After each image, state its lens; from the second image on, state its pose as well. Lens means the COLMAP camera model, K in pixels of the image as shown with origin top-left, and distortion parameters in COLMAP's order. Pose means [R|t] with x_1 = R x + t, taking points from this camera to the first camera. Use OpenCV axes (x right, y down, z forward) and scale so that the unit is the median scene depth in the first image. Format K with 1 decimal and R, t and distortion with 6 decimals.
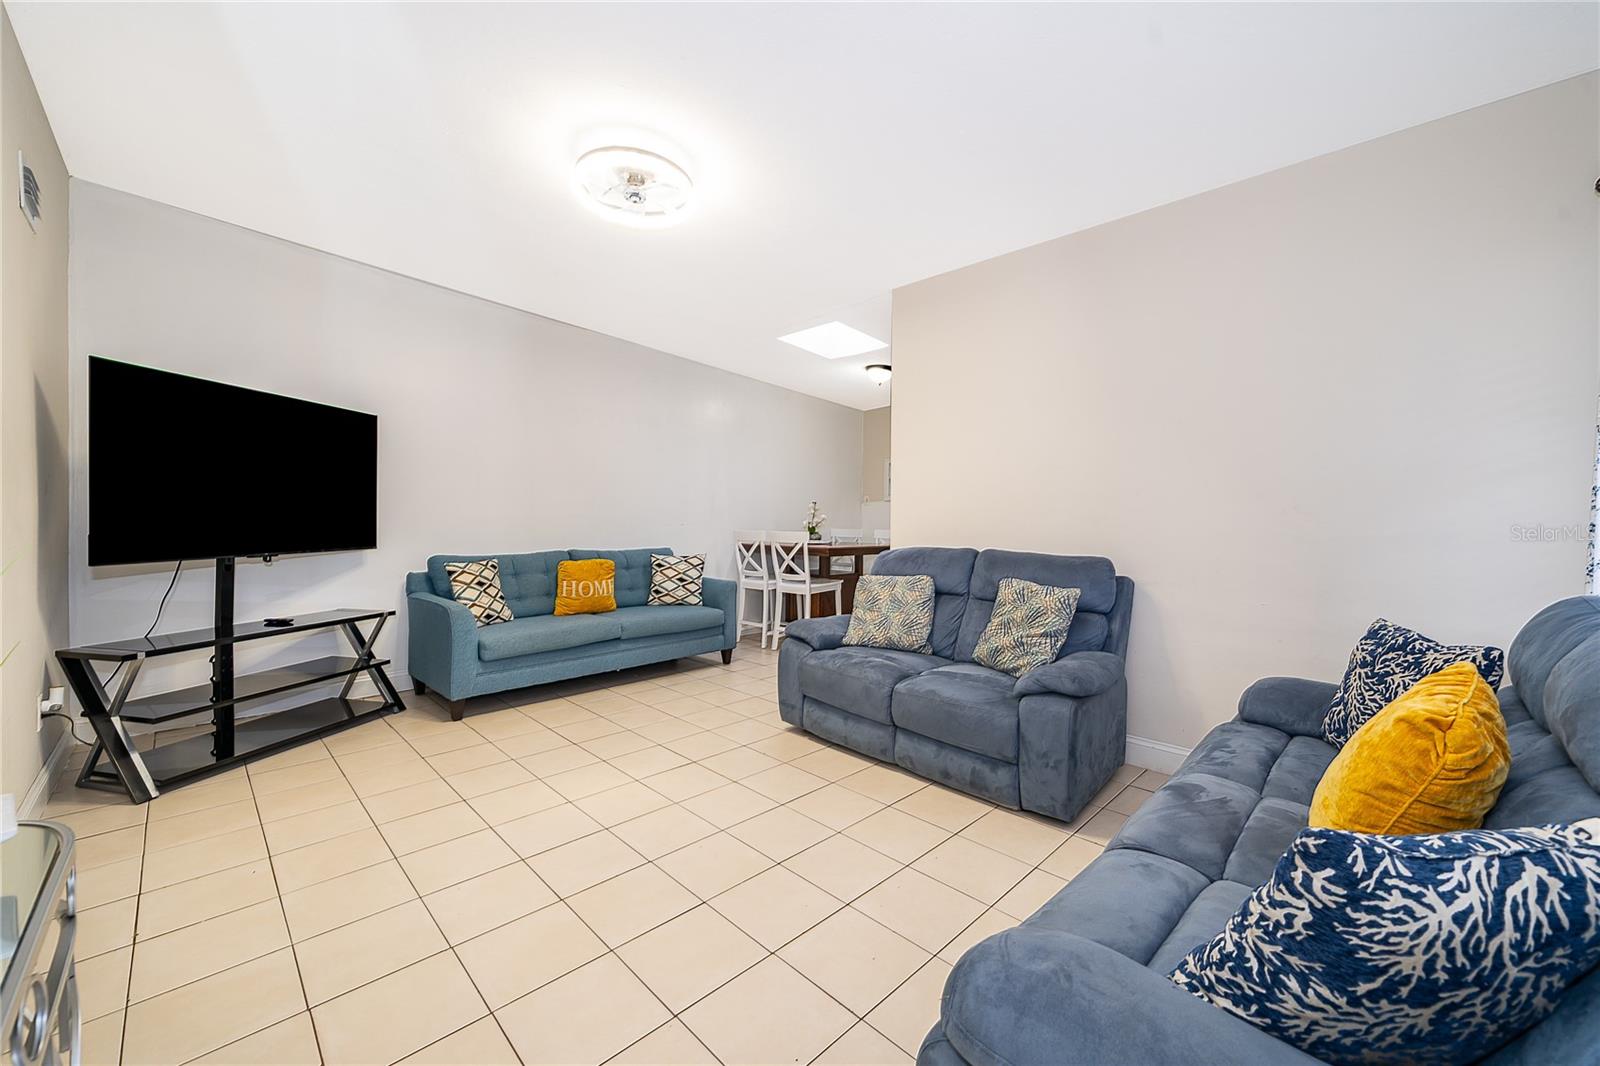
lens RADIAL K [[629.0, 0, 795.1], [0, 629.0, 520.4], [0, 0, 1]] dist [-0.000456, 0.000056]
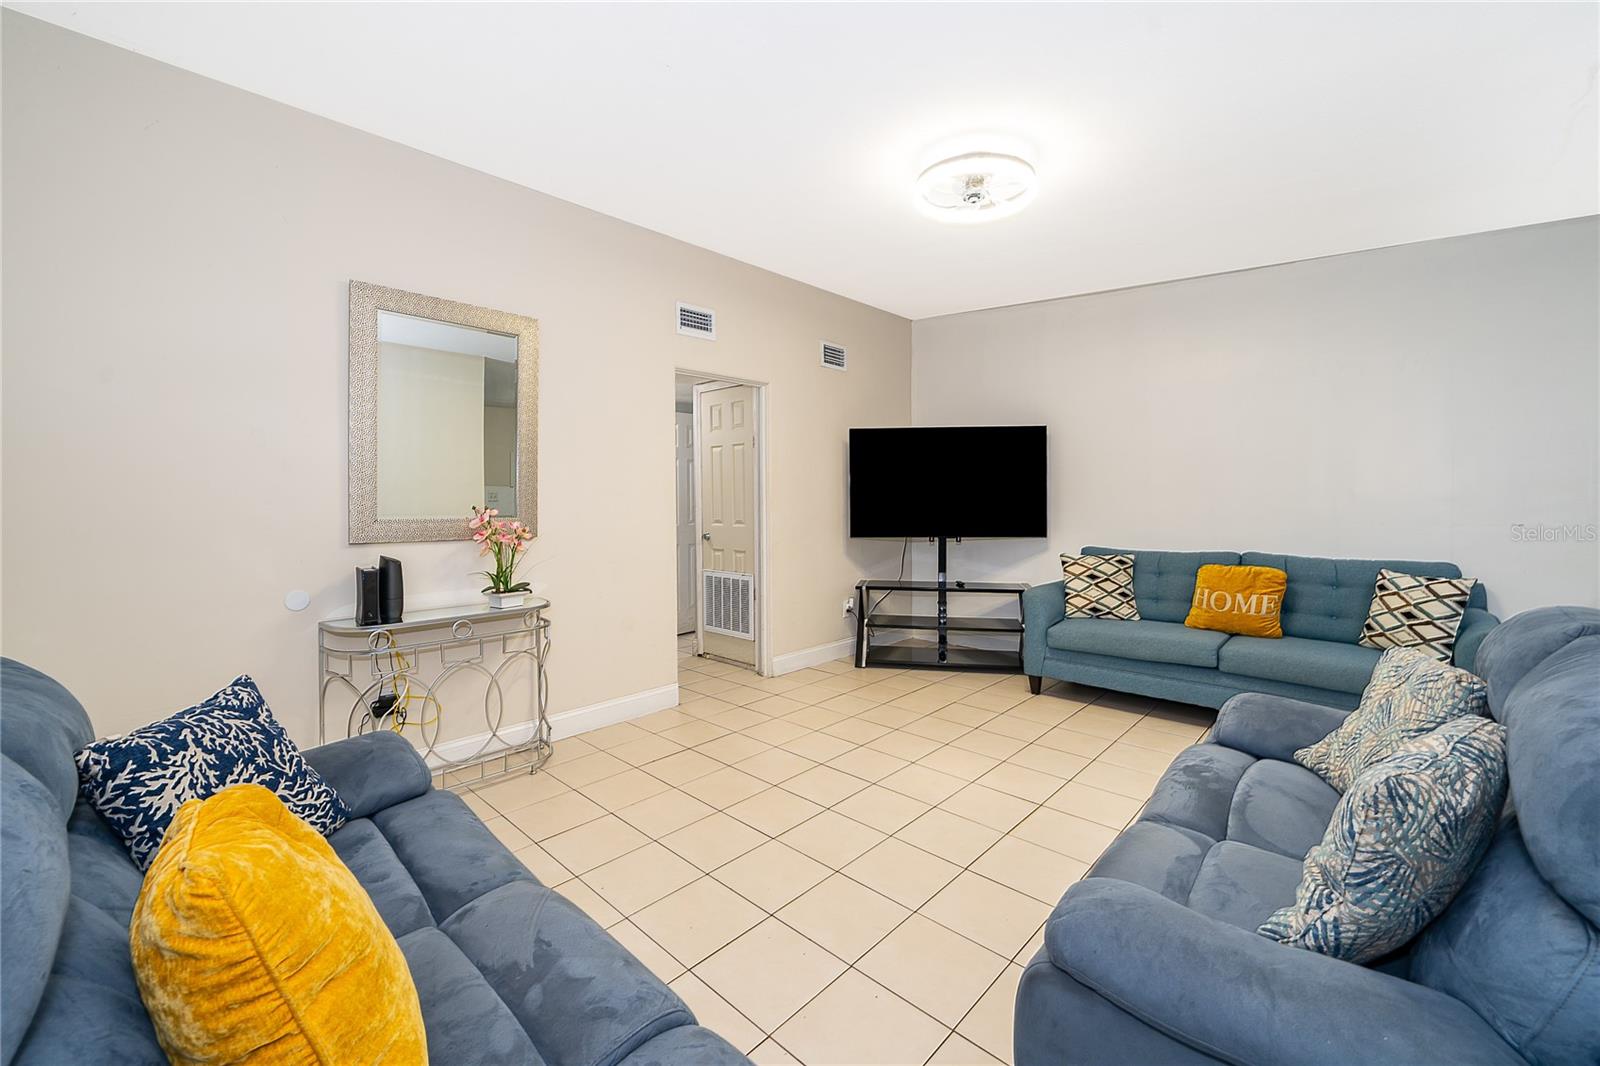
lens RADIAL K [[641.8, 0, 798.0], [0, 641.8, 496.5], [0, 0, 1]] dist [-0.000873, -0.000077]
pose [[0.041419, -0.007103, -0.999117, 0.533850], [0.003965, 0.999968, -0.006944, -0.025567], [0.999134, -0.003674, 0.041445, 0.477041]]
